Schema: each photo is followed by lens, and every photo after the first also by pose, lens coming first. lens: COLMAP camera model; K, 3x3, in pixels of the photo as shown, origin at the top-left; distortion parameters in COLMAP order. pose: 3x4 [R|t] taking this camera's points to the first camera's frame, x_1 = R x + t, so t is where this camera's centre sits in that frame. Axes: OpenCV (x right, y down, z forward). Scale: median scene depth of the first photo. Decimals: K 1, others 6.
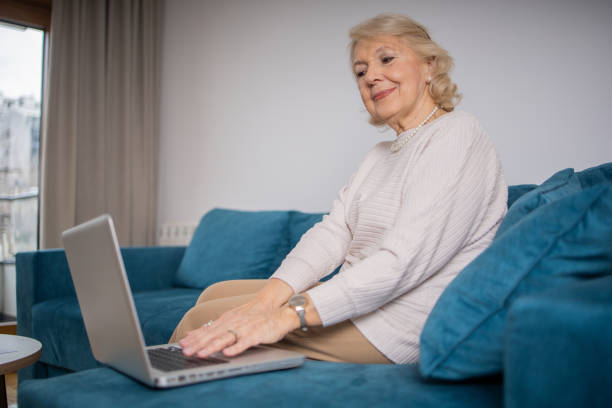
lens RADIAL K [[639.9, 0, 306.0], [0, 639.9, 204.0], [0, 0, 1]] dist [-0.027475, -0.028442]
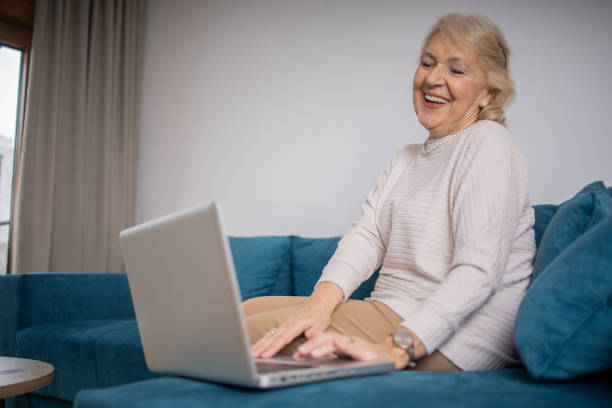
lens RADIAL K [[639.9, 0, 306.0], [0, 639.9, 204.0], [0, 0, 1]] dist [-0.027475, -0.028442]
pose [[0.996280, 0.020436, 0.083721, -0.207171], [-0.014827, 0.997637, -0.067082, 0.067156], [-0.084894, 0.065592, 0.994229, 0.042343]]
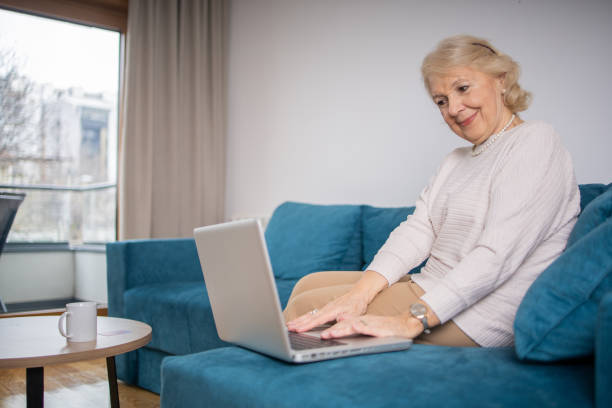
lens RADIAL K [[639.9, 0, 306.0], [0, 639.9, 204.0], [0, 0, 1]] dist [-0.027475, -0.028442]
pose [[0.997647, 0.005002, -0.068377, -0.108618], [-0.003711, 0.999813, 0.019002, -0.028389], [0.068459, -0.018704, 0.997479, -0.160242]]
